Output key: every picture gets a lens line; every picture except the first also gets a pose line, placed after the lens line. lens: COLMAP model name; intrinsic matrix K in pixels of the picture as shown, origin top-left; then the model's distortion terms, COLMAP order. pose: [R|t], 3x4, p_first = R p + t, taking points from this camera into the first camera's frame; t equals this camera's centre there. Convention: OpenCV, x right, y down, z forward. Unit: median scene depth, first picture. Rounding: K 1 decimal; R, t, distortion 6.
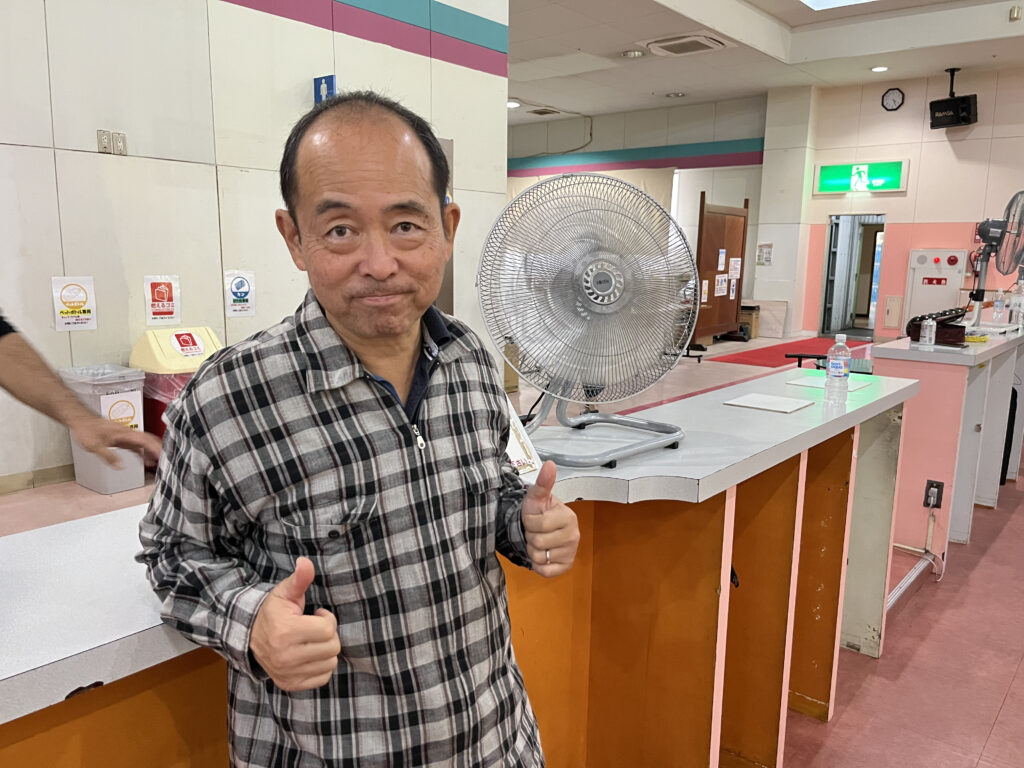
lens RADIAL K [[776.5, 0, 512.0], [0, 776.5, 384.0], [0, 0, 1]] dist [0.060731, -0.093948]
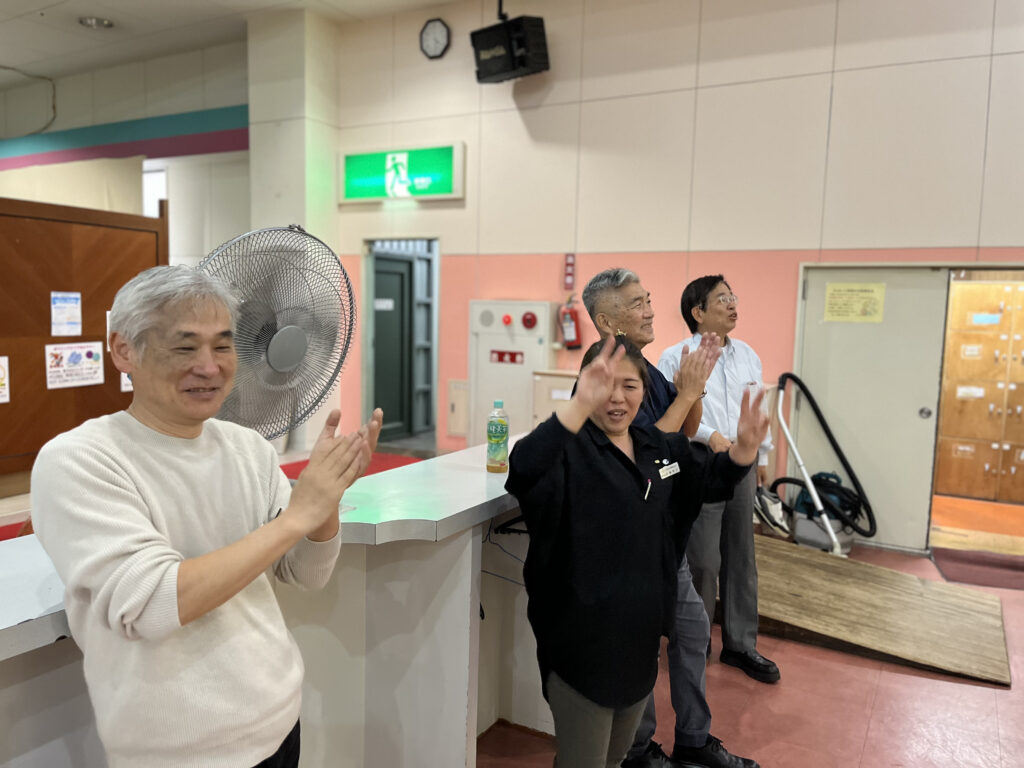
lens RADIAL K [[777.6, 0, 528.9], [0, 777.6, 383.5], [0, 0, 1]] dist [0.001481, 0.003808]
pose [[0.979472, -0.011105, 0.201275, 0.430257], [0.023430, 0.997986, -0.058956, -0.077094], [-0.200215, 0.062461, 0.977759, 0.444501]]
